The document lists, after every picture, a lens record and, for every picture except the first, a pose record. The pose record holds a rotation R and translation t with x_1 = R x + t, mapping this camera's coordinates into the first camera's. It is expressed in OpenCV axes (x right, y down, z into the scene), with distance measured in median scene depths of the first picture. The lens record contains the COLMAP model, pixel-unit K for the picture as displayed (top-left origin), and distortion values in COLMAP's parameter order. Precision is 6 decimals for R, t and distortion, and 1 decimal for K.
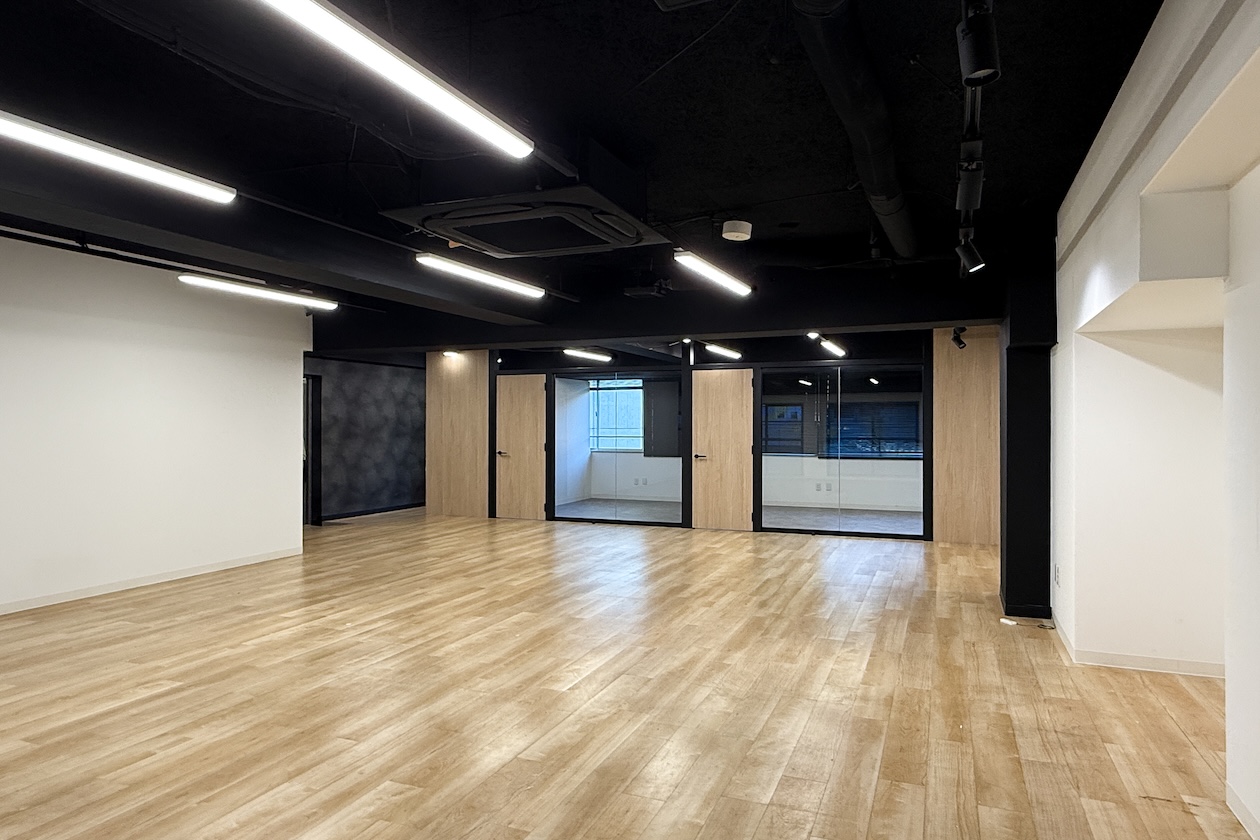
lens RADIAL K [[768.4, 0, 571.4], [0, 768.4, 420.9], [0, 0, 1]] dist [-0.010161, 0.007280]
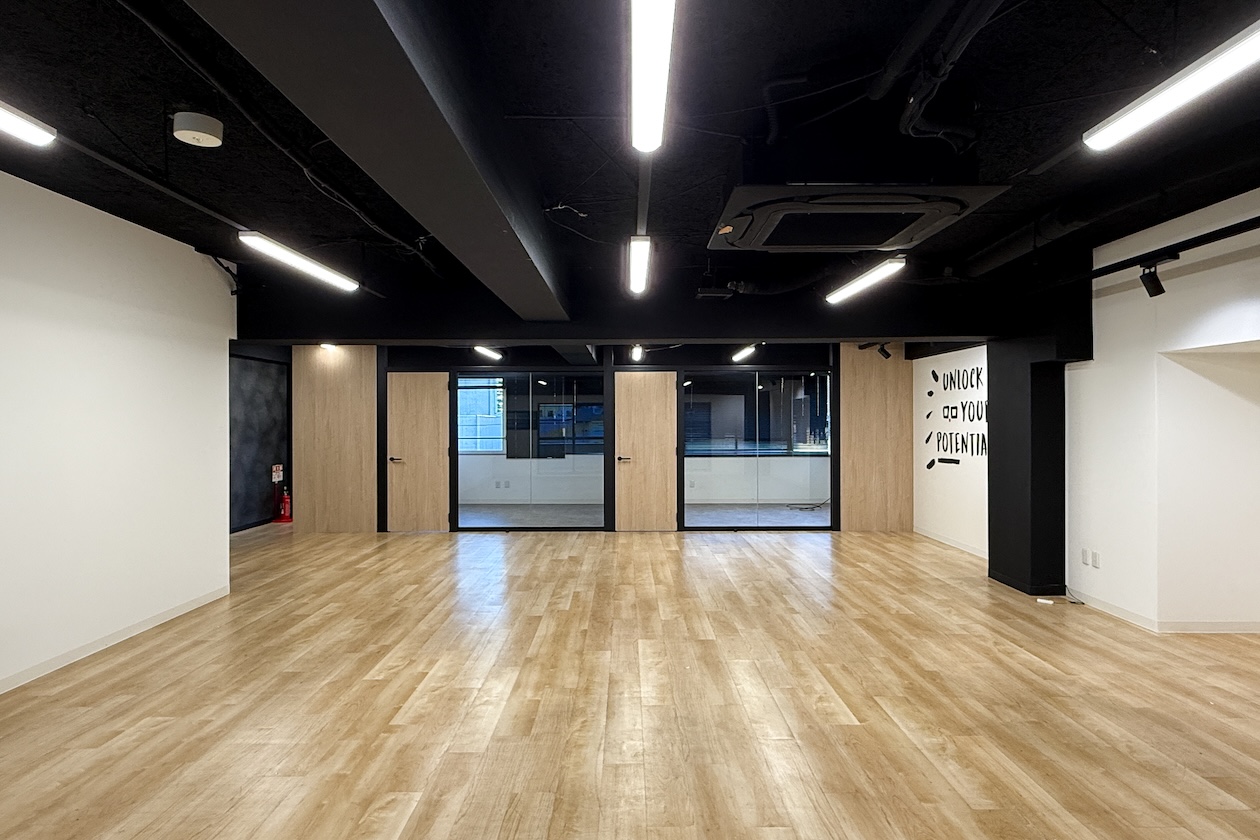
lens RADIAL K [[768.4, 0, 576.1], [0, 768.4, 413.6], [0, 0, 1]] dist [-0.010161, 0.007280]
pose [[0.926912, -0.001238, 0.375277, -0.268134], [0.003038, 0.999987, -0.004205, -0.007951], [-0.375266, 0.005038, 0.926903, 0.107504]]
